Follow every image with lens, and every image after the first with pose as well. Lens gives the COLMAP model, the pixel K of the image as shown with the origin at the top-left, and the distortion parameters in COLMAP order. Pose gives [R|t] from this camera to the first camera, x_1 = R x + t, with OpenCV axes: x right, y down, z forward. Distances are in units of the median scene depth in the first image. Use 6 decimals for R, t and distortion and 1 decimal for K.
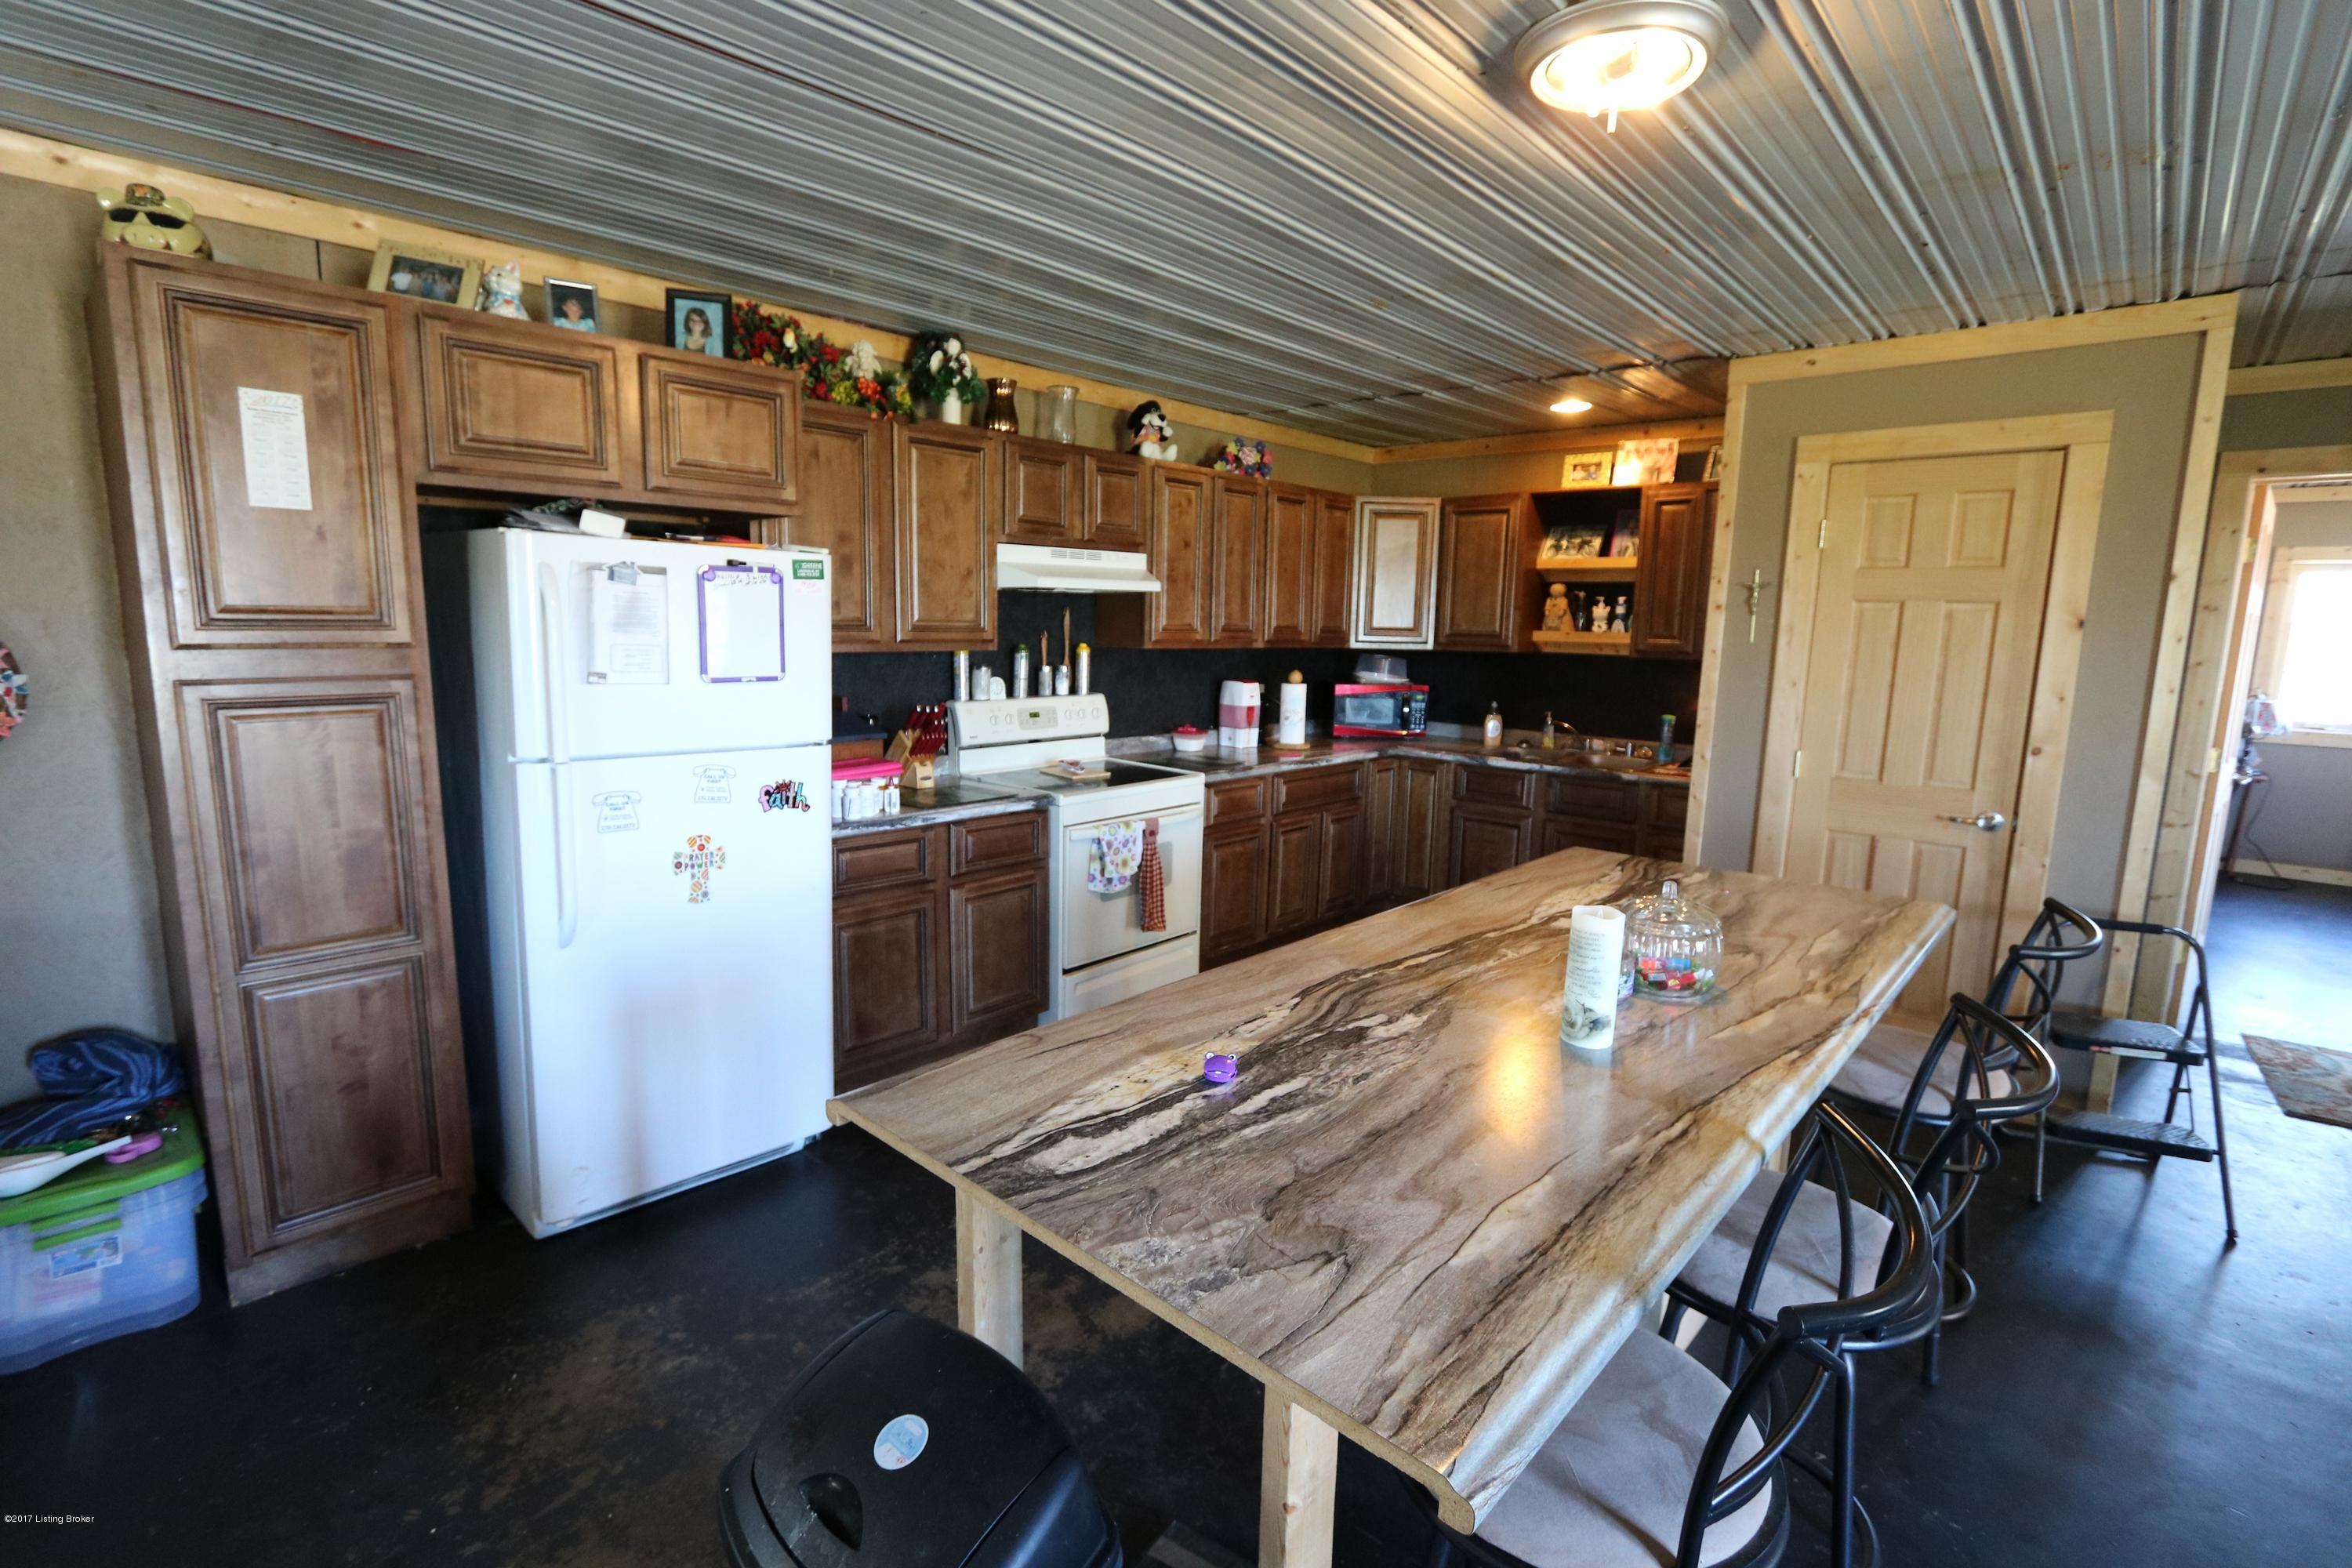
lens RADIAL K [[1087.3, 0, 1170.6], [0, 1087.3, 789.6], [0, 0, 1]] dist [-0.012585, 0.001179]
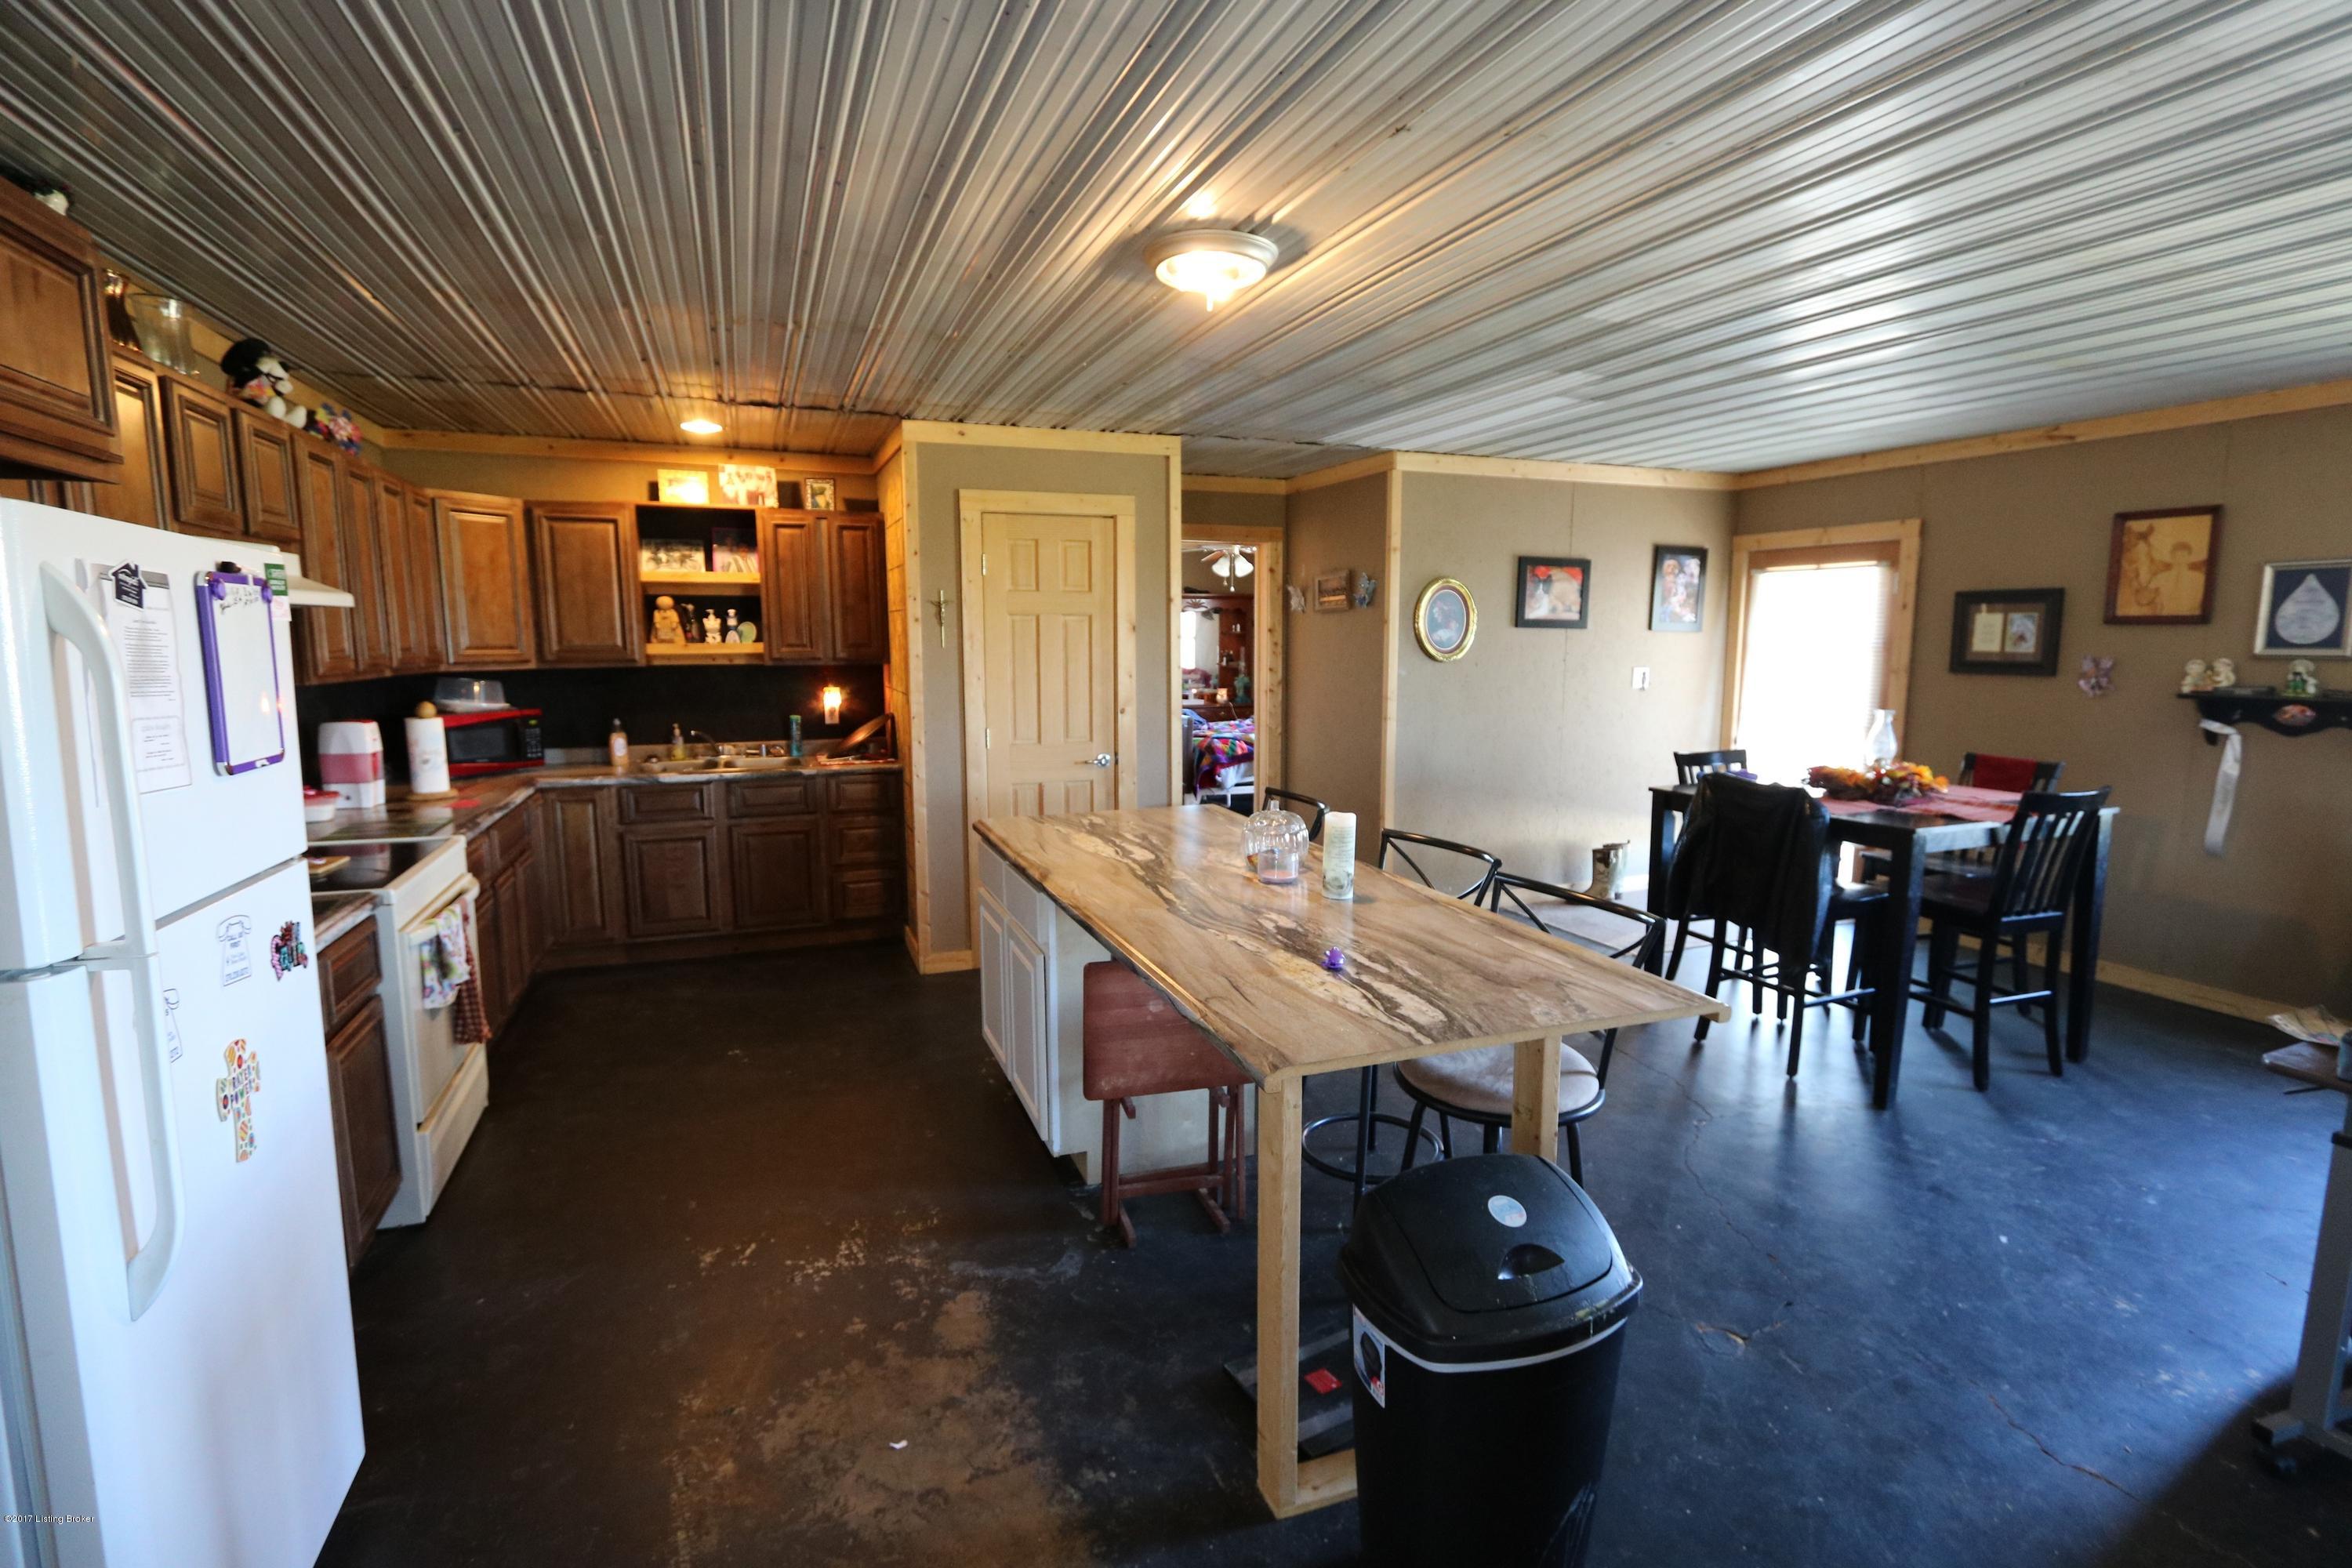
lens RADIAL K [[1087.3, 0, 1170.6], [0, 1087.3, 789.6], [0, 0, 1]] dist [-0.012585, 0.001179]
pose [[0.435872, -0.147615, 0.887821, -0.516733], [0.150207, 0.984554, 0.089955, -0.048603], [-0.887386, 0.094148, 0.451312, 0.215081]]
